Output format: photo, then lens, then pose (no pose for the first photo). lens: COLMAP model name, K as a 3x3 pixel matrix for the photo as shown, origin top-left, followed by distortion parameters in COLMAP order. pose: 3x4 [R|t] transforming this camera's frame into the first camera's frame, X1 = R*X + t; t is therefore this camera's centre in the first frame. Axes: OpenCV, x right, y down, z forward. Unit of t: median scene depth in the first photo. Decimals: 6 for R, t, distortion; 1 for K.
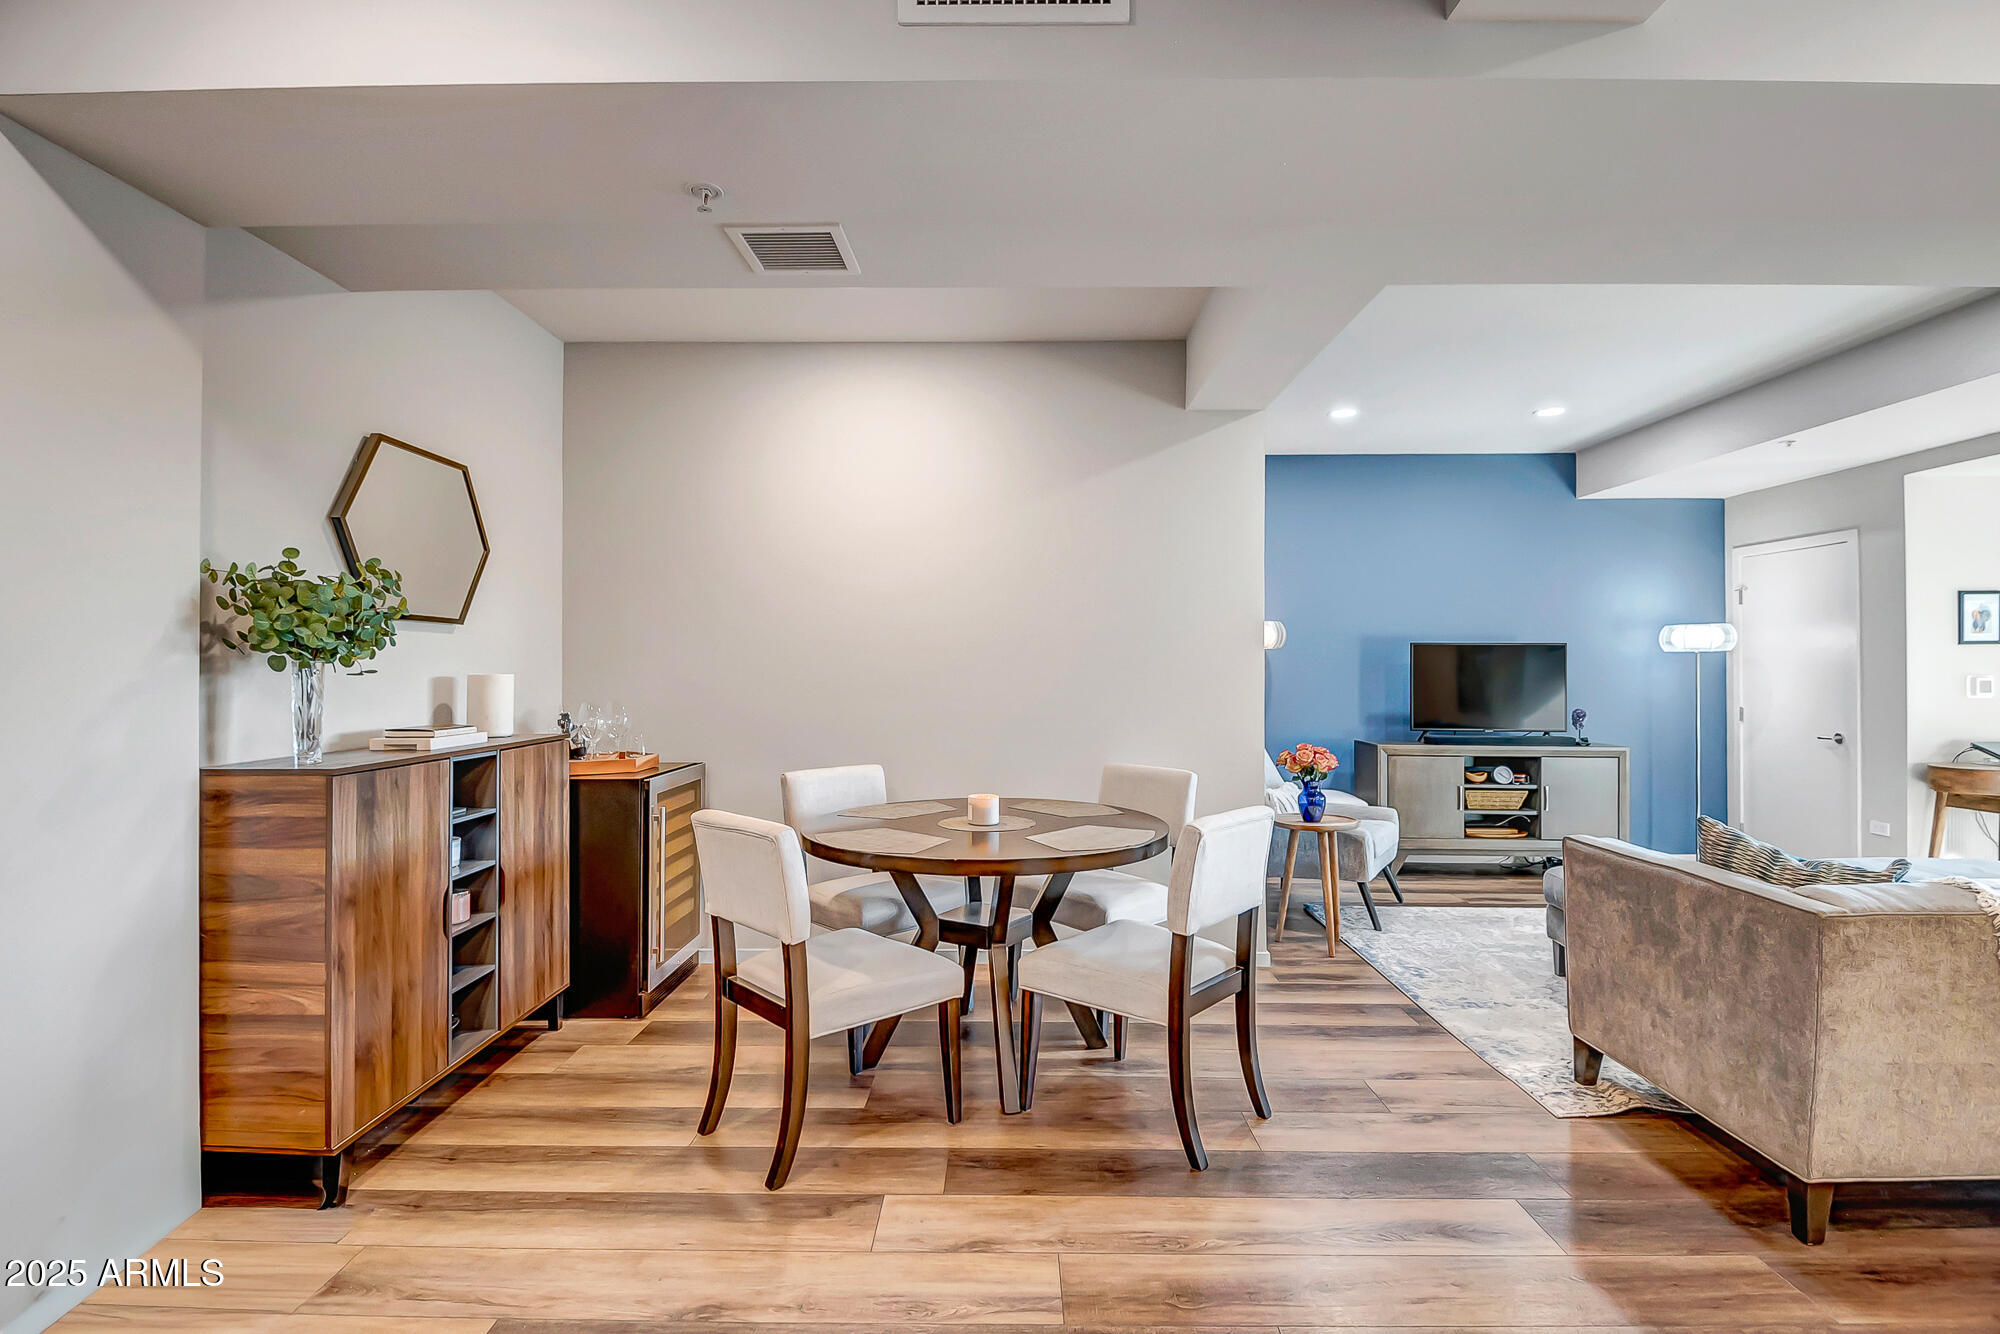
lens RADIAL K [[950.7, 0, 998.5], [0, 950.7, 656.6], [0, 0, 1]] dist [0.002212, -0.013495]
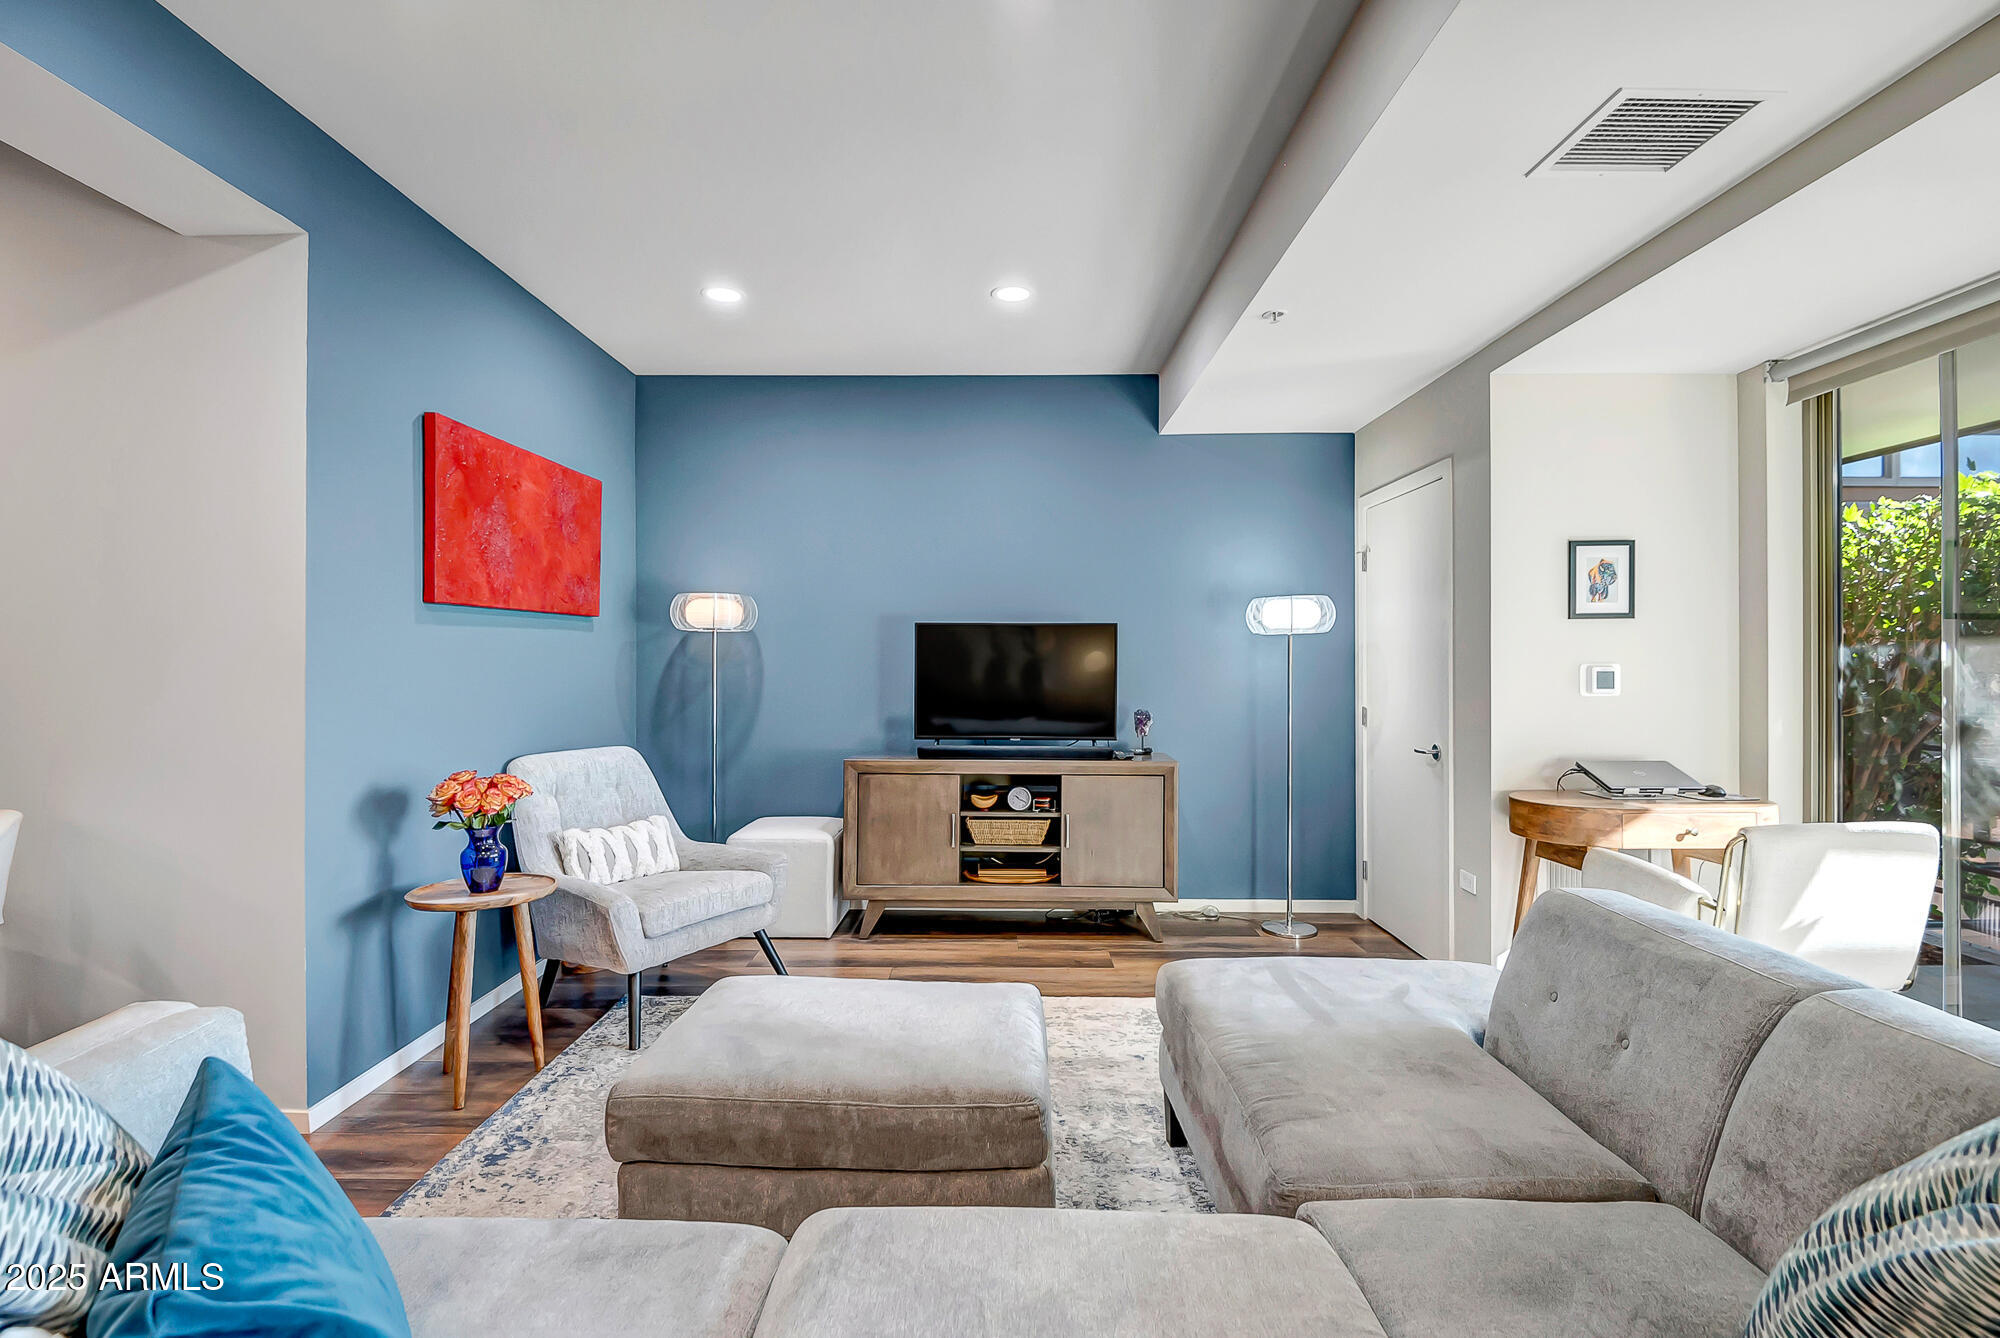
lens RADIAL K [[927.8, 0, 1013.2], [0, 927.8, 659.2], [0, 0, 1]] dist [0.038626, -0.038676]
pose [[0.999932, -0.001878, 0.011550, 0.529671], [0.001777, 0.999960, 0.008801, 0.008706], [-0.011566, -0.008780, 0.999895, 0.278058]]
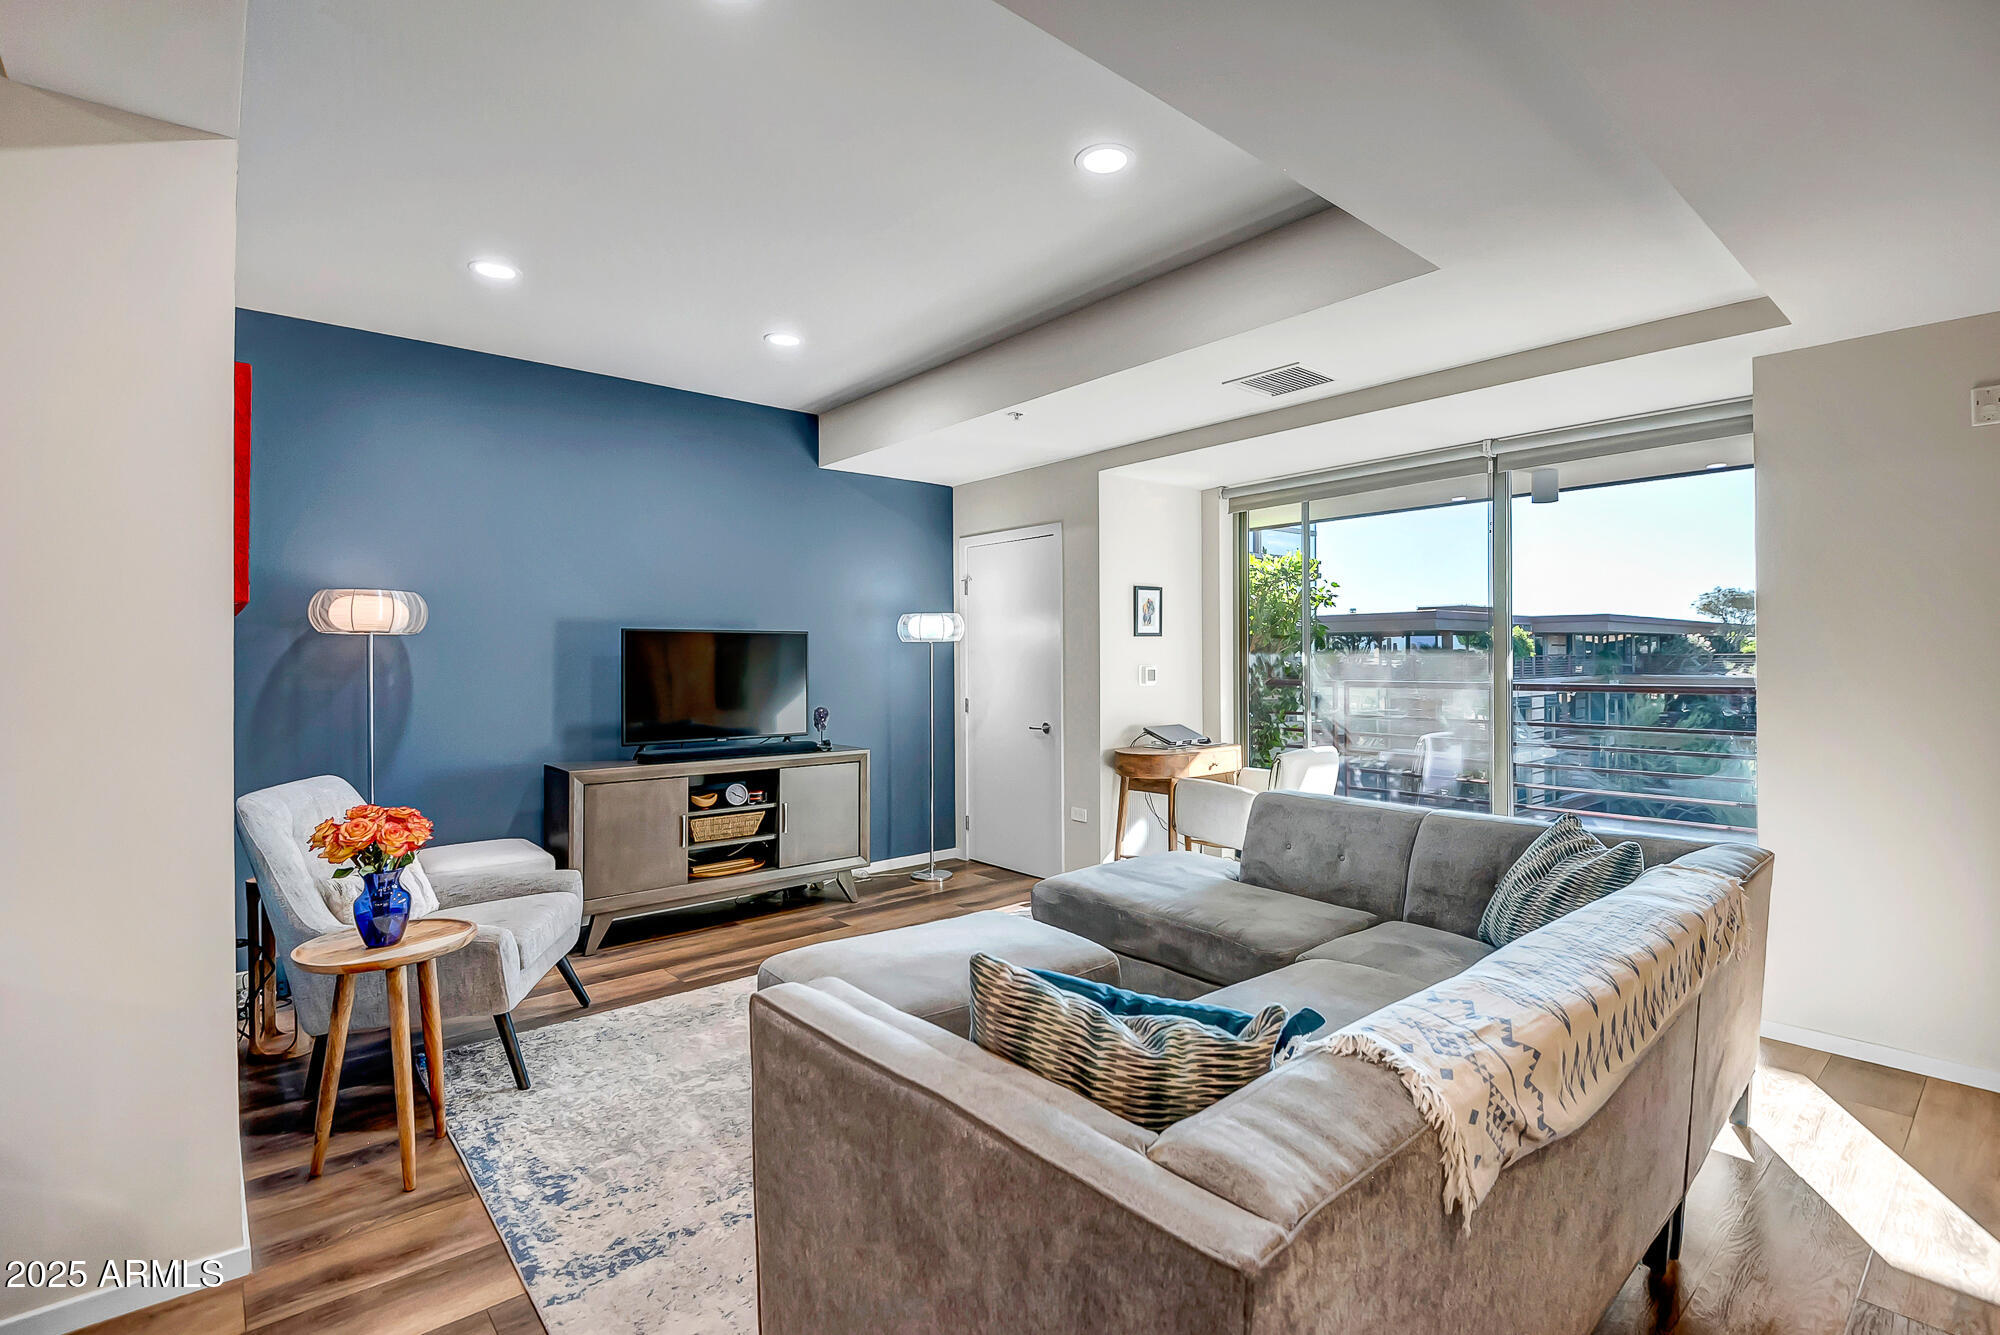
lens RADIAL K [[912.7, 0, 1000.3], [0, 912.7, 657.4], [0, 0, 1]] dist [0.038019, -0.036134]
pose [[0.749539, -0.005752, 0.661936, 0.190319], [-0.000417, 0.999958, 0.009161, 0.001400], [-0.661960, -0.007142, 0.749505, 0.278707]]
